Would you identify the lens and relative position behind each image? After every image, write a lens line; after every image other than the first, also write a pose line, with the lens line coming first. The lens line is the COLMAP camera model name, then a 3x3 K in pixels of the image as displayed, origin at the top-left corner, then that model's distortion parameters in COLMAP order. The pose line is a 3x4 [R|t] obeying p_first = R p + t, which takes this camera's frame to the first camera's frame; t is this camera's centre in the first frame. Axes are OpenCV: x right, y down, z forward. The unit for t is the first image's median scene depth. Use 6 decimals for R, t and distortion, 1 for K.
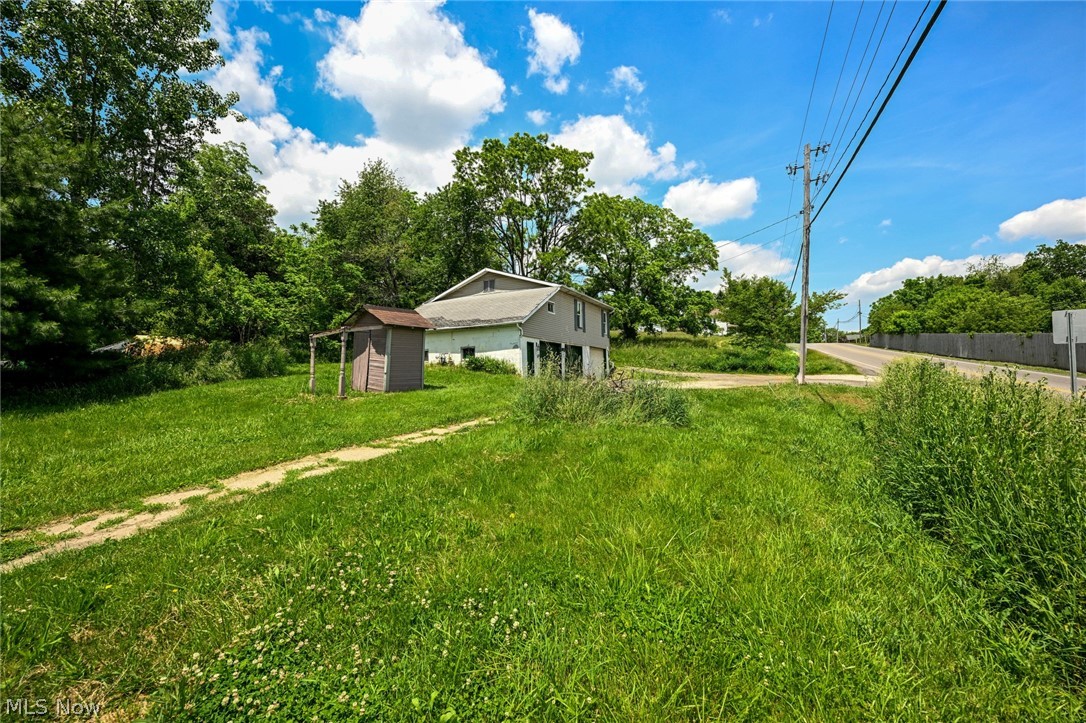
lens RADIAL K [[433.0, 0, 540.6], [0, 433.0, 366.1], [0, 0, 1]] dist [-0.001575, -0.000552]
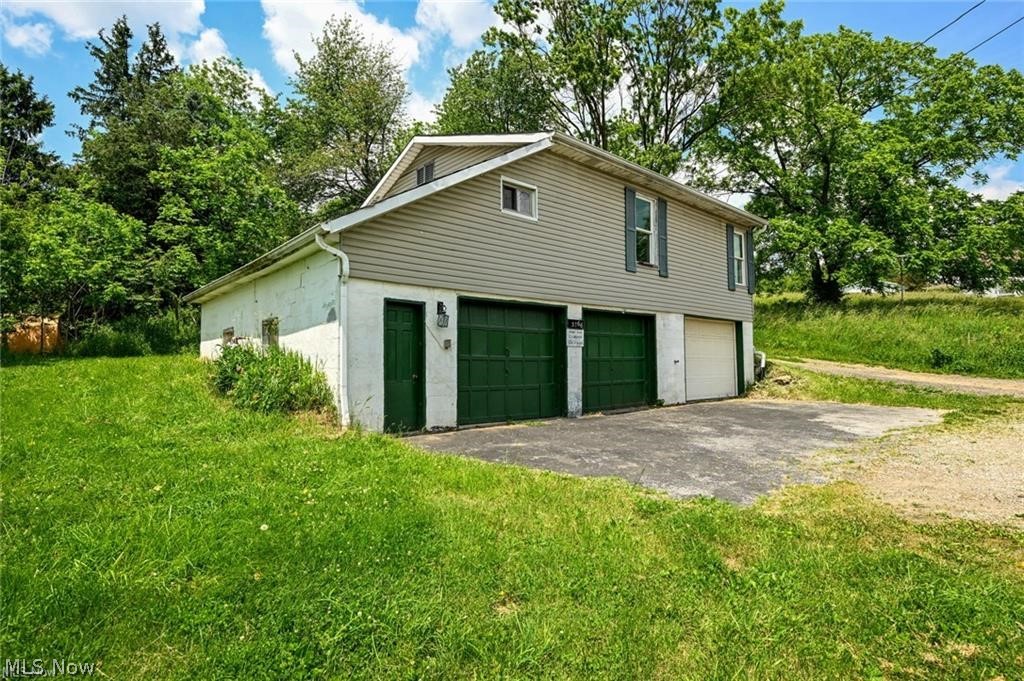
lens RADIAL K [[506.8, 0, 513.5], [0, 506.8, 342.3], [0, 0, 1]] dist [0.006959, -0.000235]
pose [[0.933749, -0.001504, -0.357927, 0.090238], [-0.000490, 0.999985, -0.005481, -0.012714], [0.357929, 0.005293, 0.933734, 0.359756]]
